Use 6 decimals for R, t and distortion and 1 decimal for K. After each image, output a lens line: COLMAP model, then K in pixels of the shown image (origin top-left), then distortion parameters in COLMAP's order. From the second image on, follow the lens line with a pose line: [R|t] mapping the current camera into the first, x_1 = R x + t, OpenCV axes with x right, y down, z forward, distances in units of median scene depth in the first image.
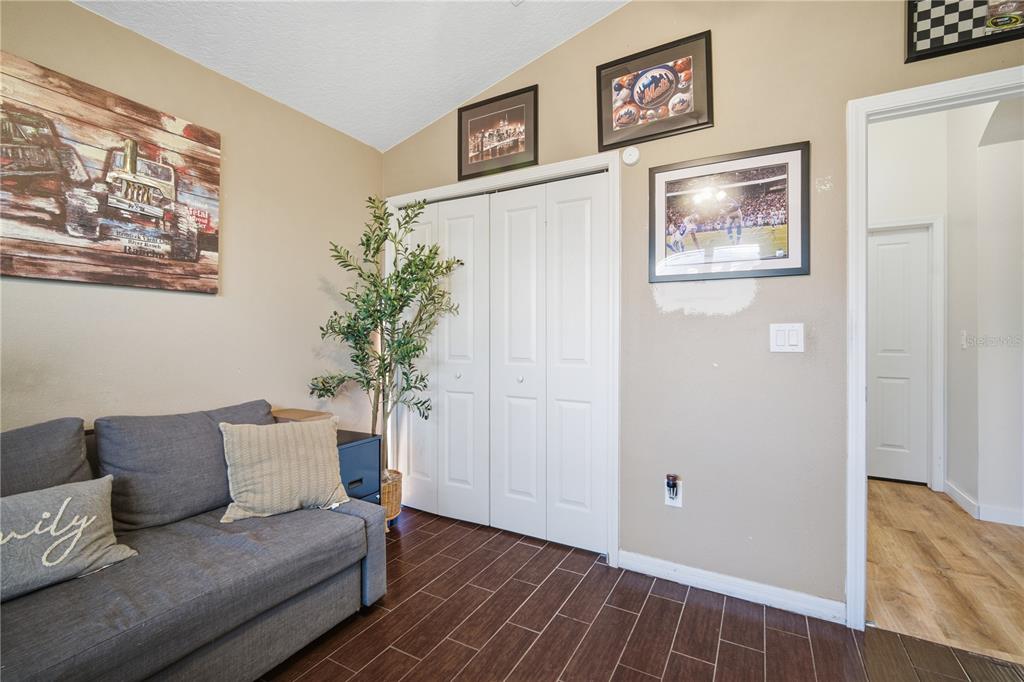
lens RADIAL K [[443.5, 0, 510.9], [0, 443.5, 337.4], [0, 0, 1]] dist [-0.008621, 0.000890]
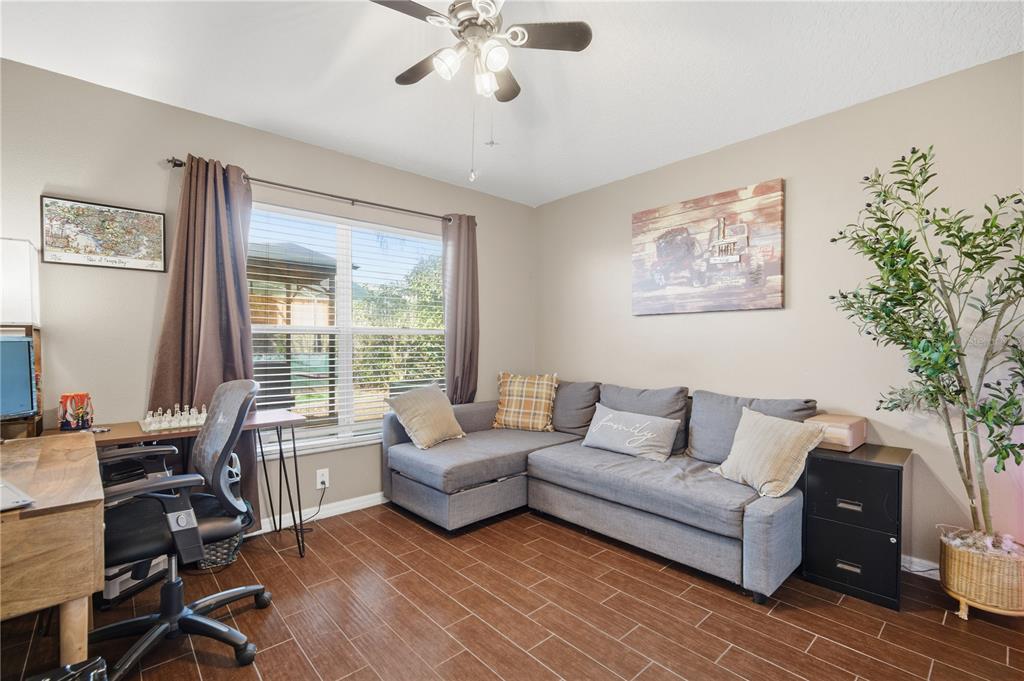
lens RADIAL K [[443.5, 0, 507.6], [0, 443.5, 349.2], [0, 0, 1]] dist [-0.008621, 0.000890]
pose [[-0.312242, 0.005759, -0.949985, 0.908295], [0.000472, 0.999982, 0.005907, 0.010395], [0.950002, 0.001396, -0.312240, 0.794922]]
